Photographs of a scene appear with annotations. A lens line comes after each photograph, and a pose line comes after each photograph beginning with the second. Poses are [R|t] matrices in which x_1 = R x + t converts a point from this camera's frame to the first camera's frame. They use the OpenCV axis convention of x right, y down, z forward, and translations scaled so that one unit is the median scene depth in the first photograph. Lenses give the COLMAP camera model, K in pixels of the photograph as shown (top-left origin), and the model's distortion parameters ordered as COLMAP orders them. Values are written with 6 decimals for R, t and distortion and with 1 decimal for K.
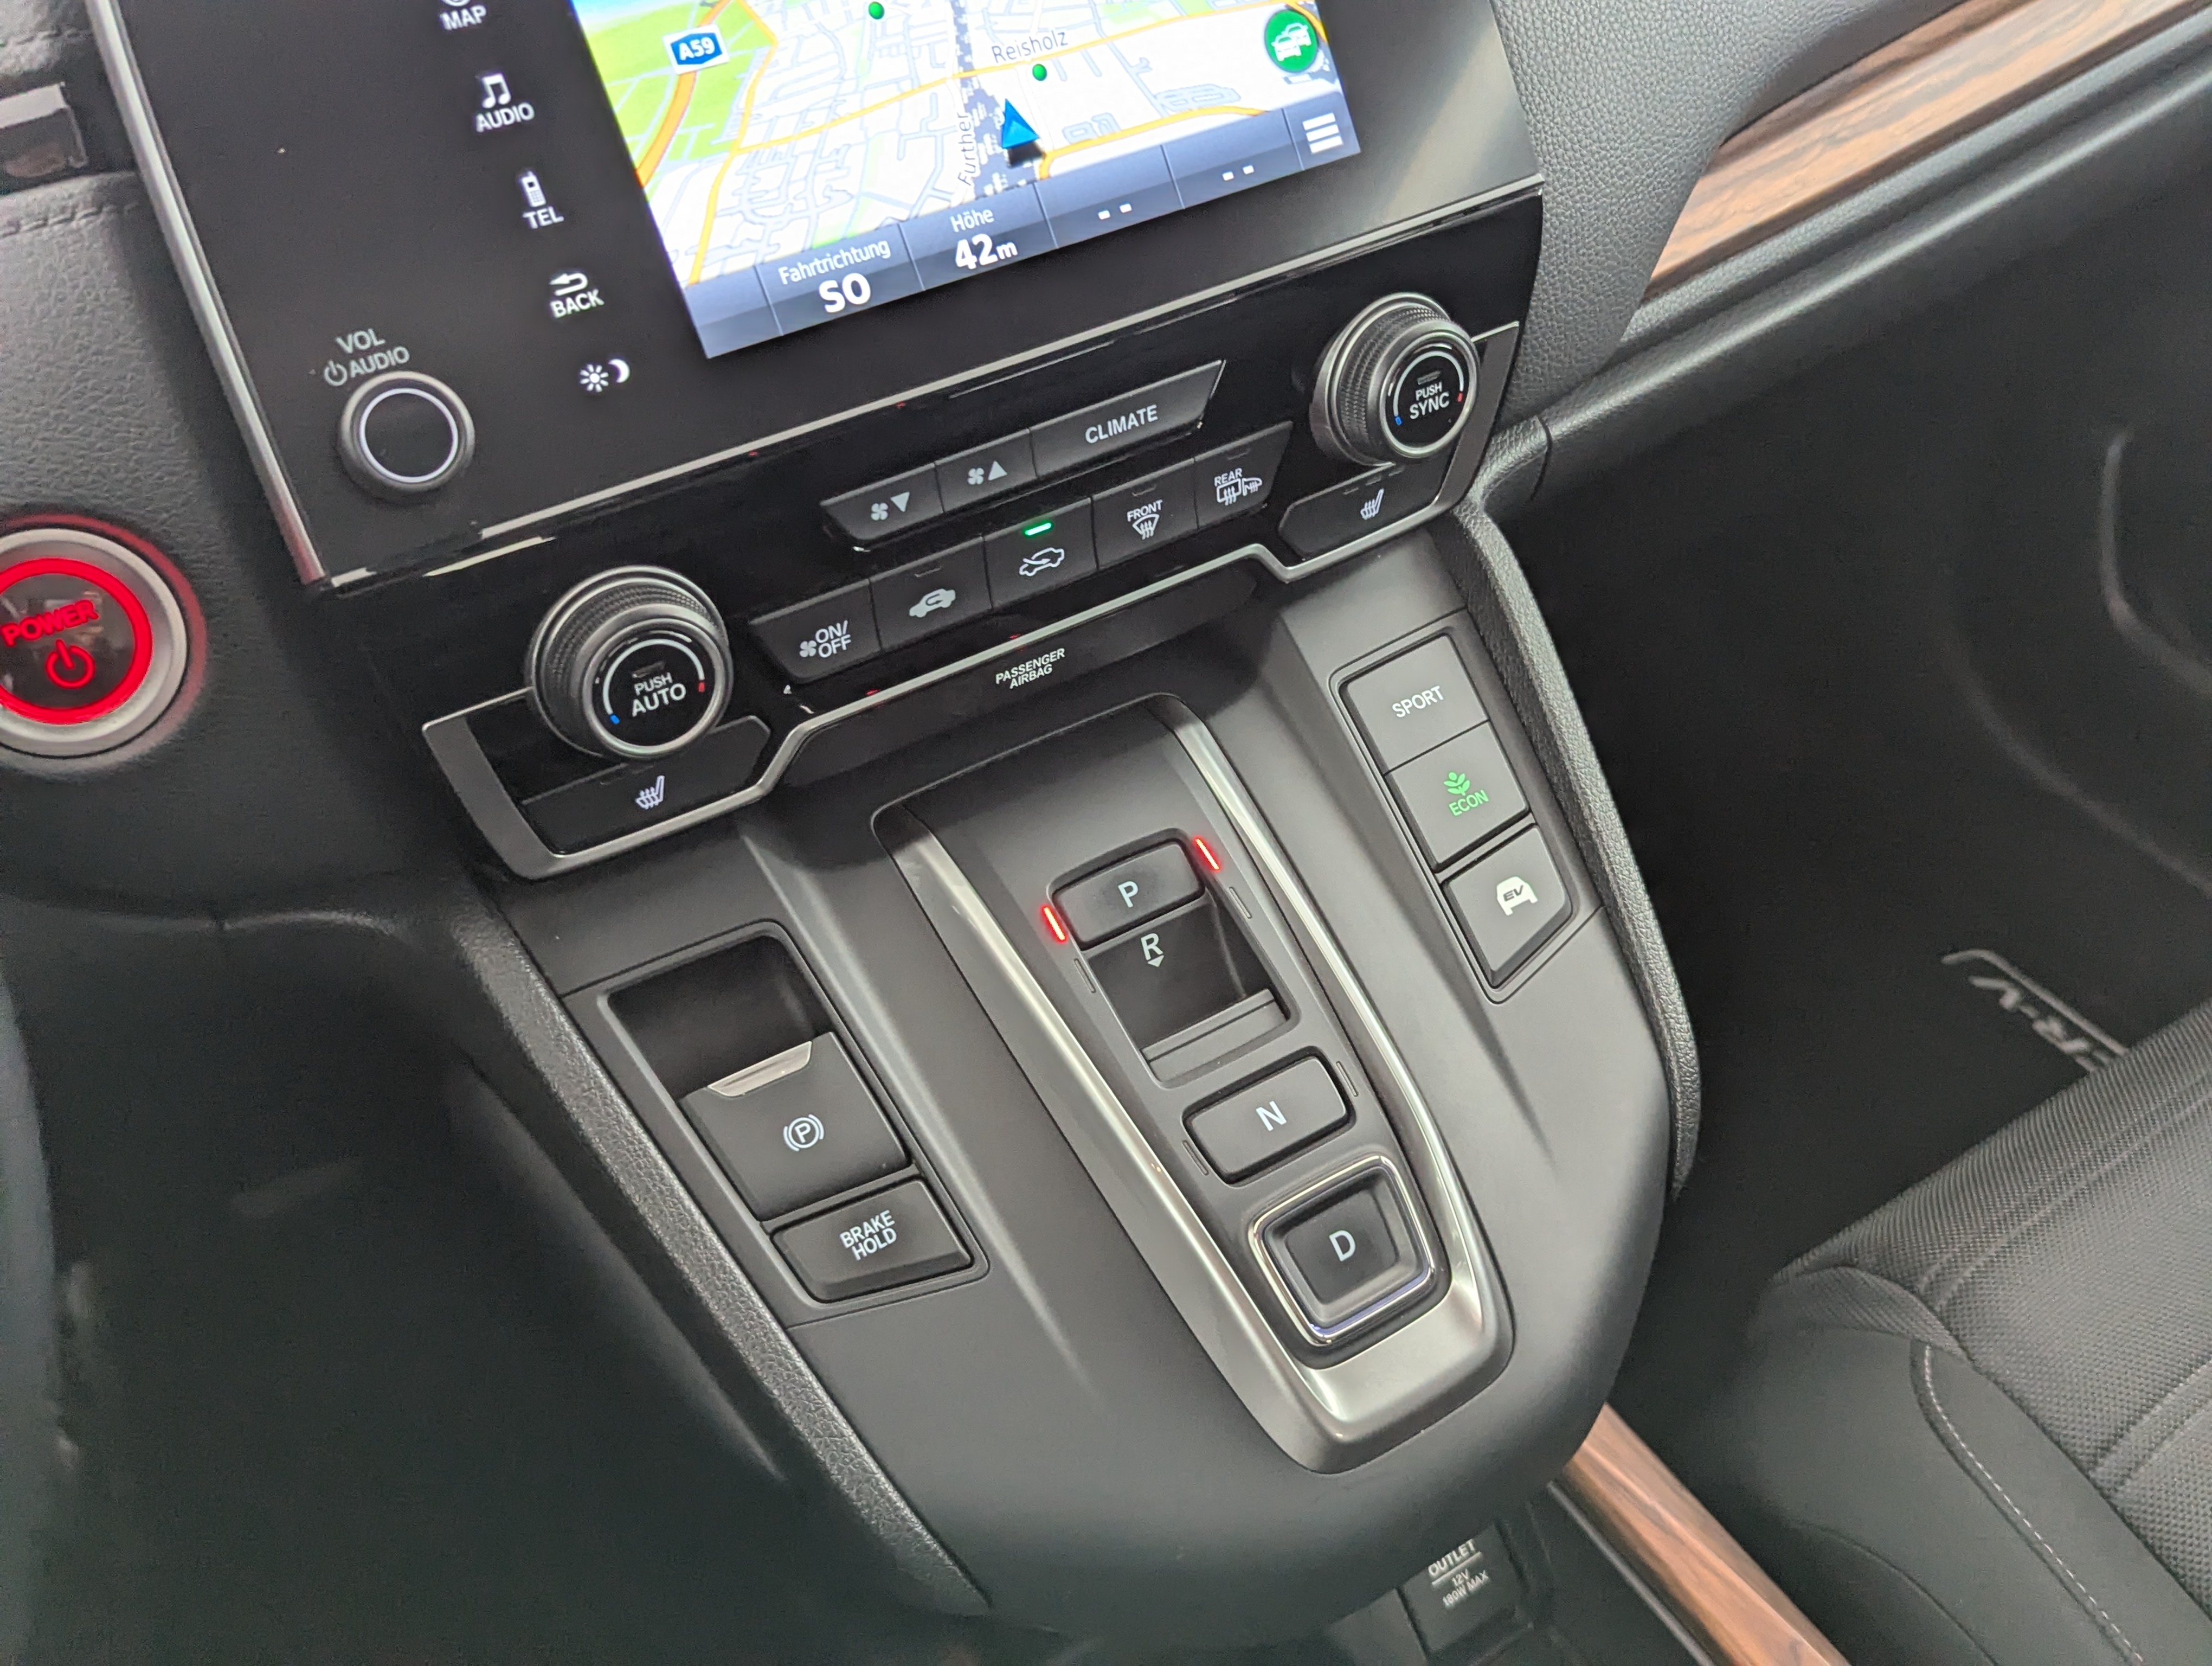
lens RADIAL K [[1994.3, 0, 1103.2], [0, 1994.3, 827.2], [0, 0, 1]] dist [0.039239, -0.031548]
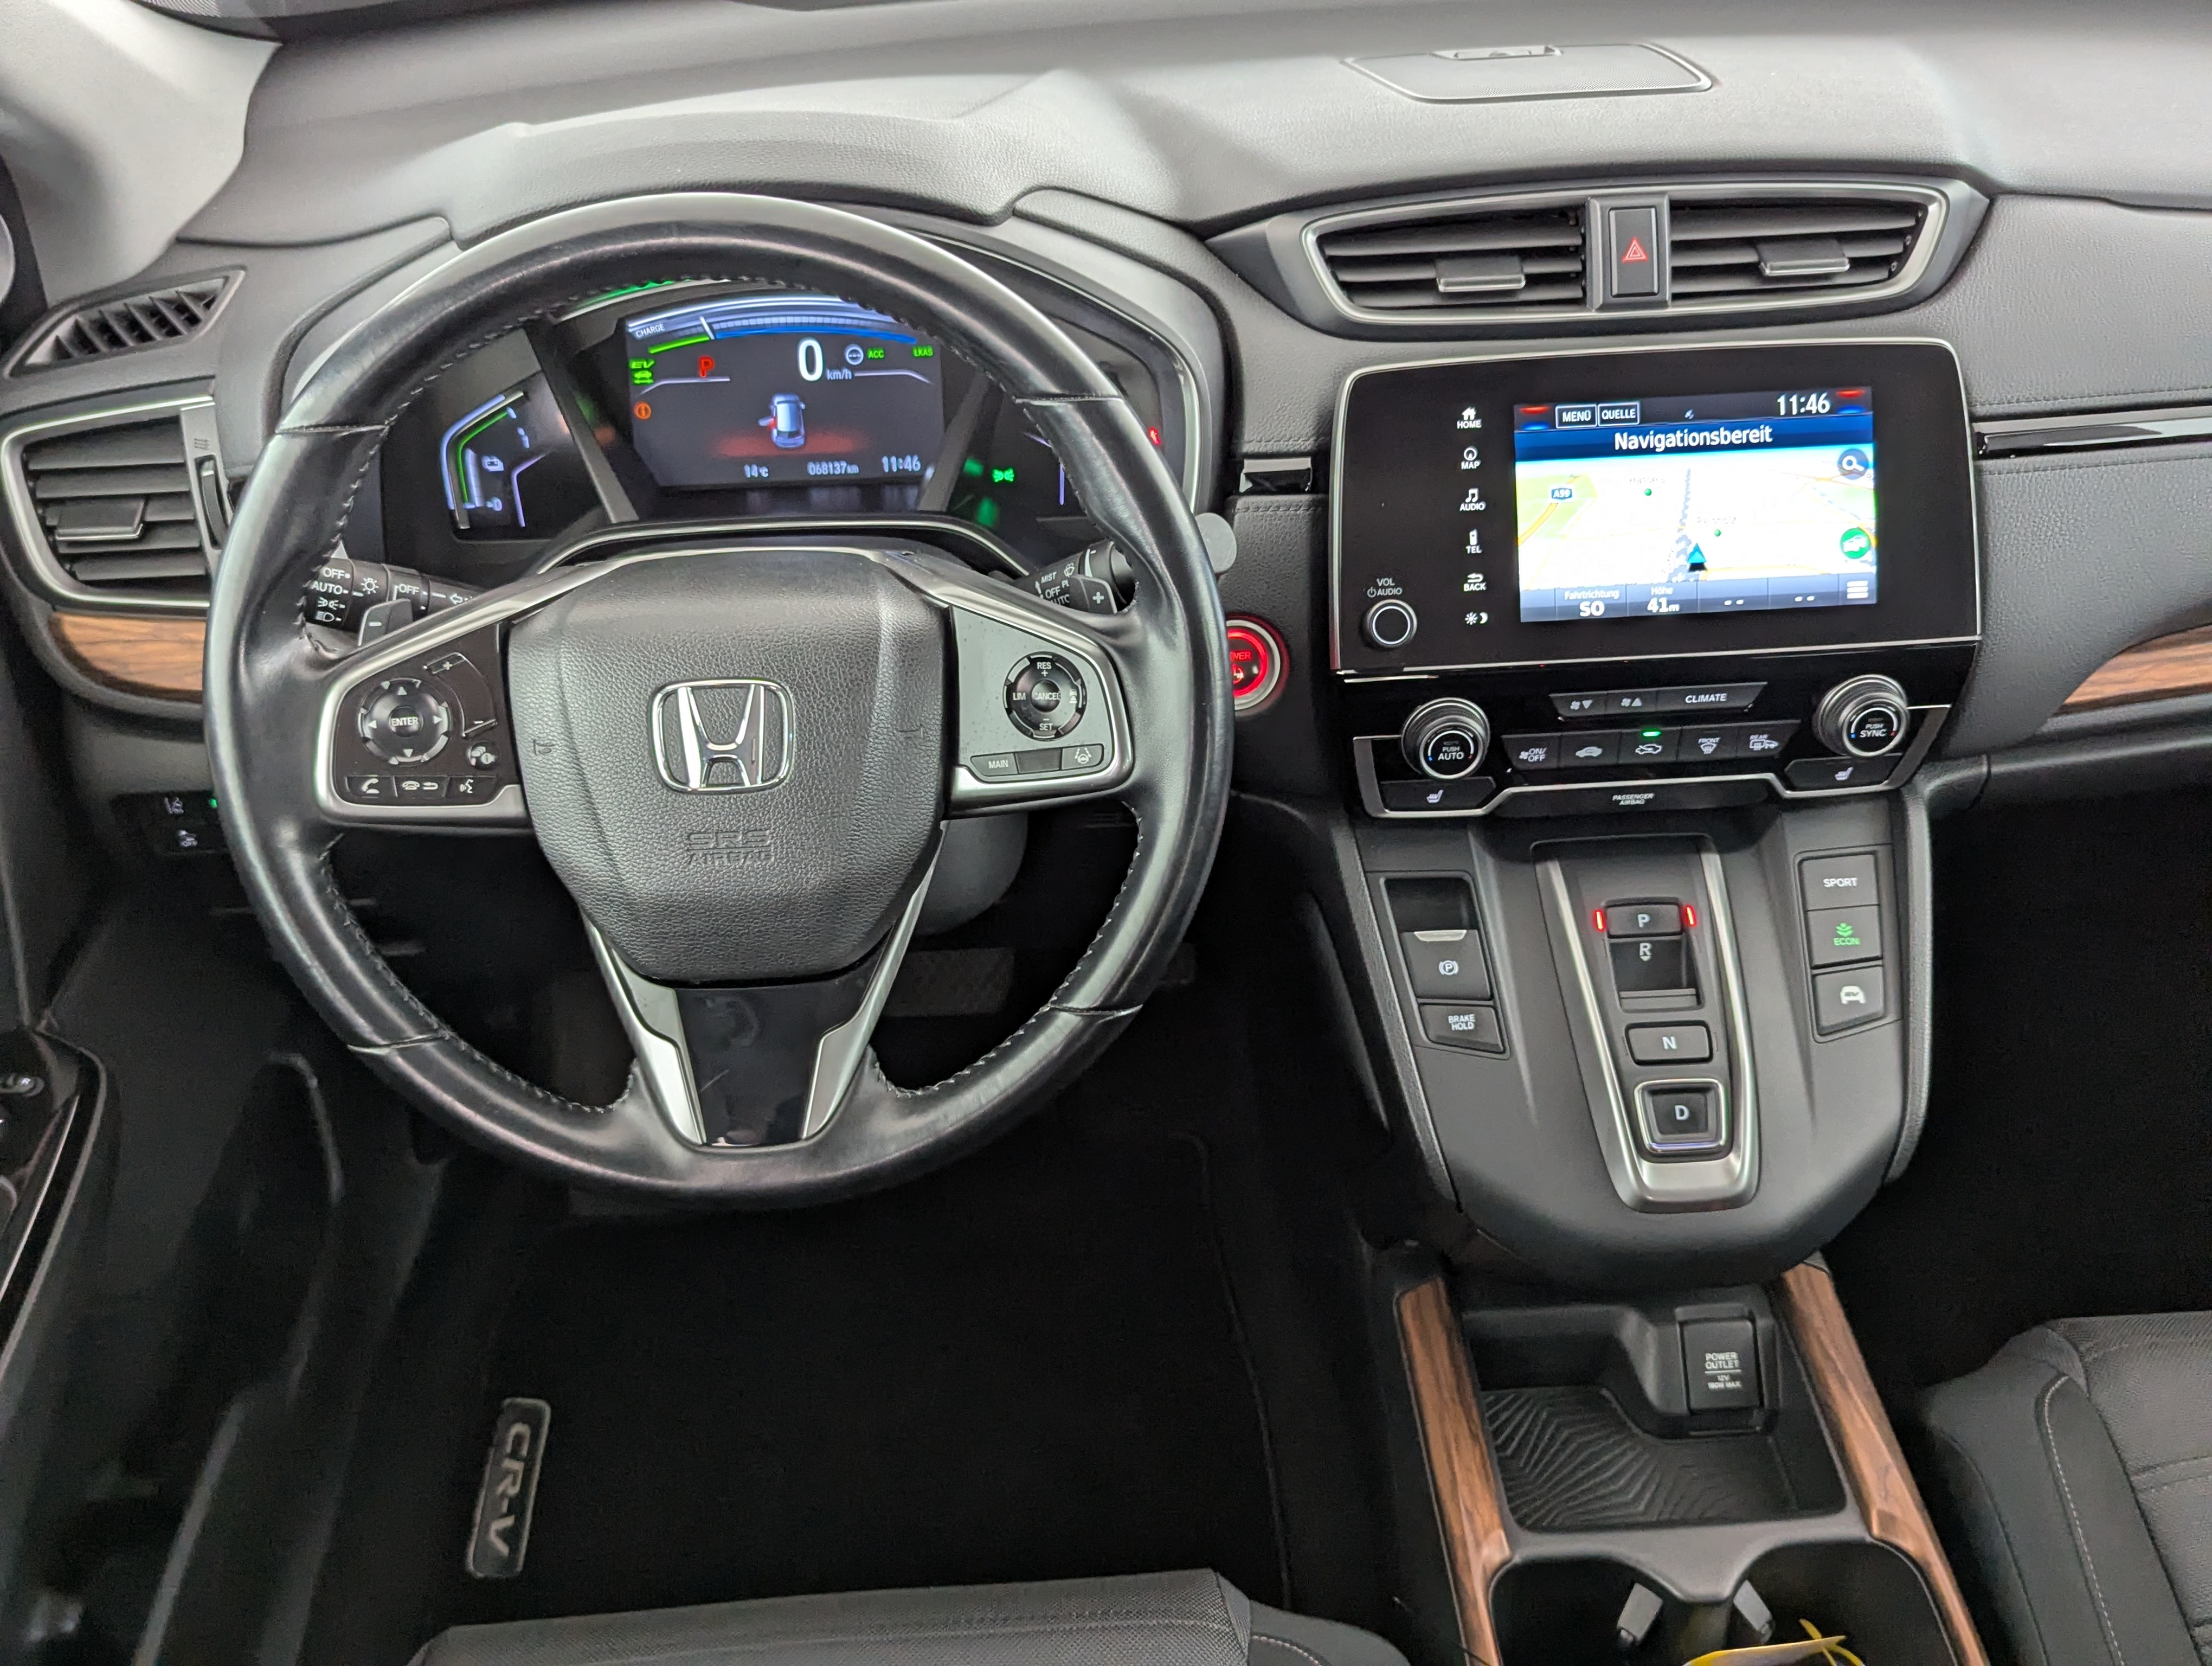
lens RADIAL K [[1994.3, 0, 1118.9], [0, 1994.3, 841.0], [0, 0, 1]] dist [0.039239, -0.031548]
pose [[0.875049, 0.312731, -0.369443, 0.291657], [-0.327995, 0.944410, 0.022559, 0.092480], [0.355961, 0.101436, 0.928979, -1.141900]]
